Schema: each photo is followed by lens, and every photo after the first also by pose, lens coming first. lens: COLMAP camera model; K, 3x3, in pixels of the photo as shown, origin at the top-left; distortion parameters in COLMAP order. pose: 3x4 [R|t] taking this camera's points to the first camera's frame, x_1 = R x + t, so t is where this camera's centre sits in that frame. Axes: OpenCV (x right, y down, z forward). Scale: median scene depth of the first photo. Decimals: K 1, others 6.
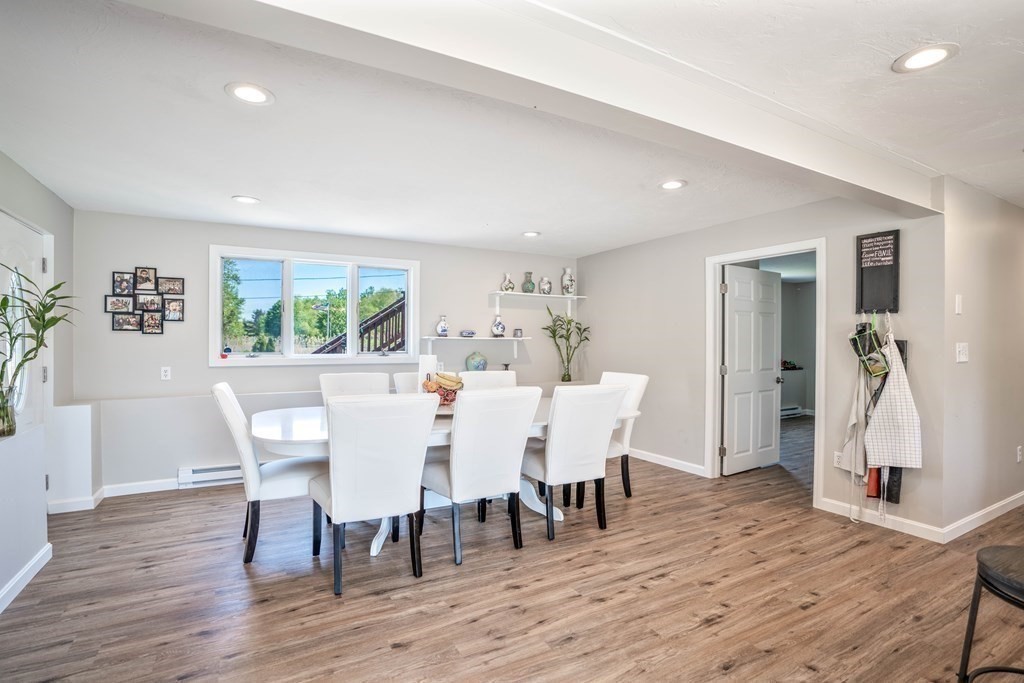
lens RADIAL K [[473.0, 0, 514.5], [0, 473.0, 343.0], [0, 0, 1]] dist [-0.058567, 0.020564]
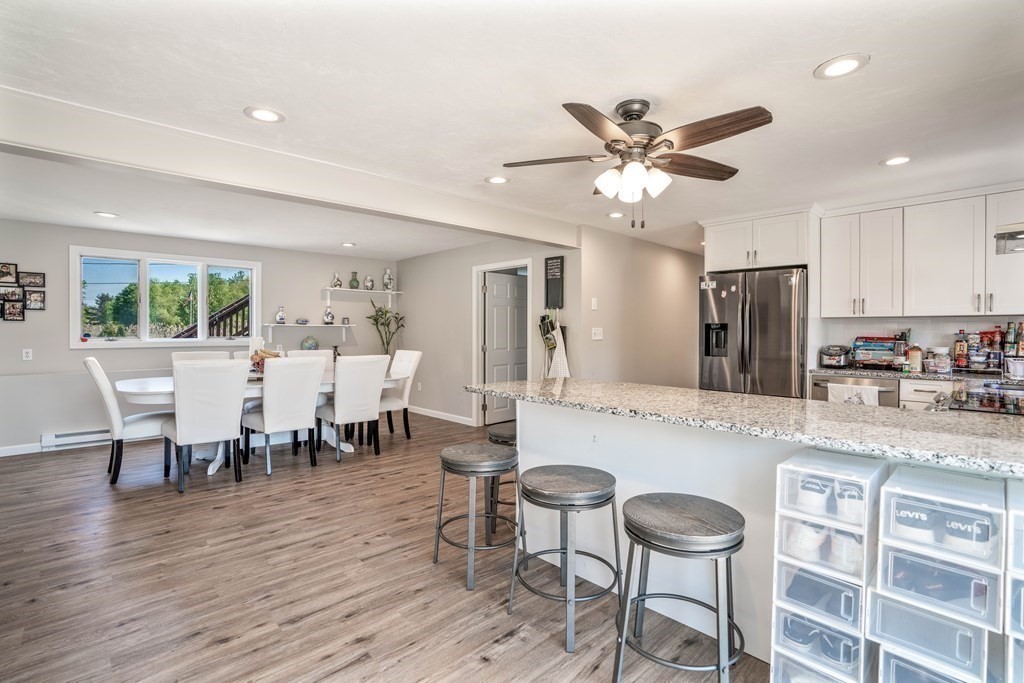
lens RADIAL K [[473.0, 0, 479.1], [0, 473.0, 335.0], [0, 0, 1]] dist [-0.058567, 0.020564]
pose [[0.983716, -0.001359, 0.179725, 0.206864], [0.000074, 0.999974, 0.007159, 0.010111], [-0.179730, -0.007029, 0.983691, -0.439827]]
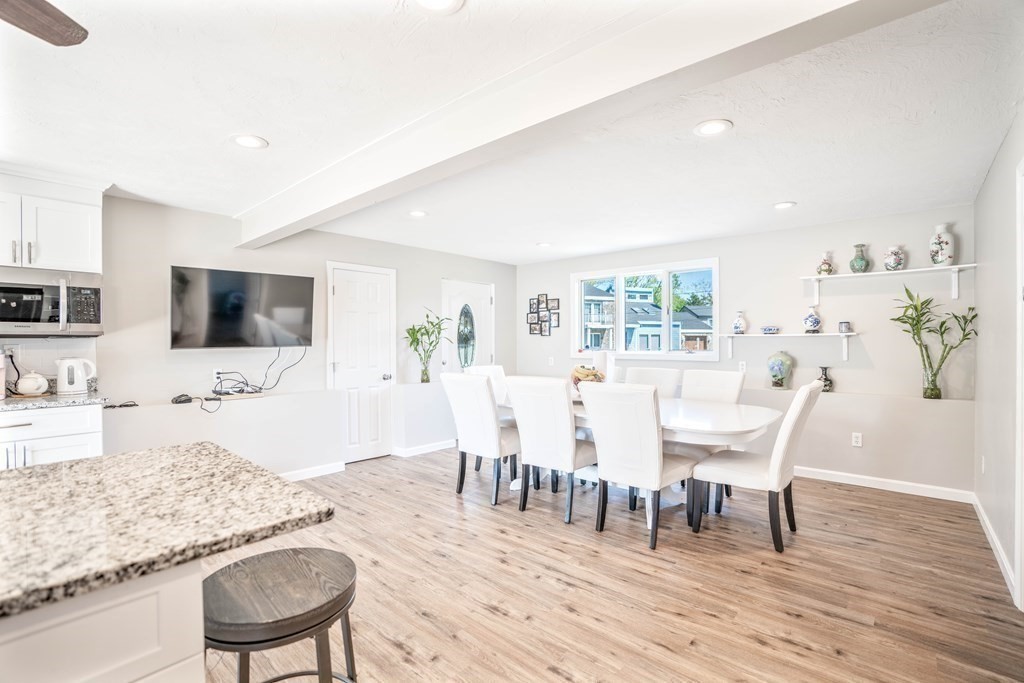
lens RADIAL K [[473.0, 0, 517.7], [0, 473.0, 336.2], [0, 0, 1]] dist [-0.058567, 0.020564]
pose [[0.352684, -0.013427, -0.935646, 0.813339], [0.000553, 0.999900, -0.014140, 0.005547], [0.935742, 0.004470, 0.352656, 0.389607]]
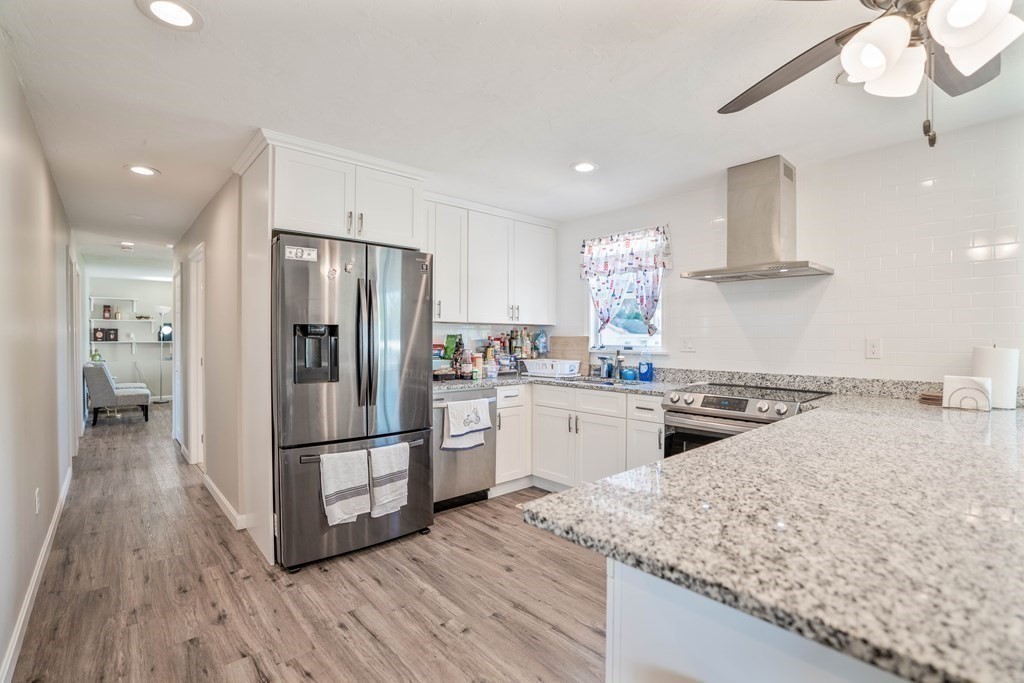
lens RADIAL K [[473.0, 0, 523.1], [0, 473.0, 343.6], [0, 0, 1]] dist [-0.058567, 0.020564]
pose [[-0.252568, -0.012124, 0.967503, 0.279233], [-0.002611, 0.999926, 0.011849, 0.008345], [-0.967576, 0.000467, -0.252581, 0.449064]]
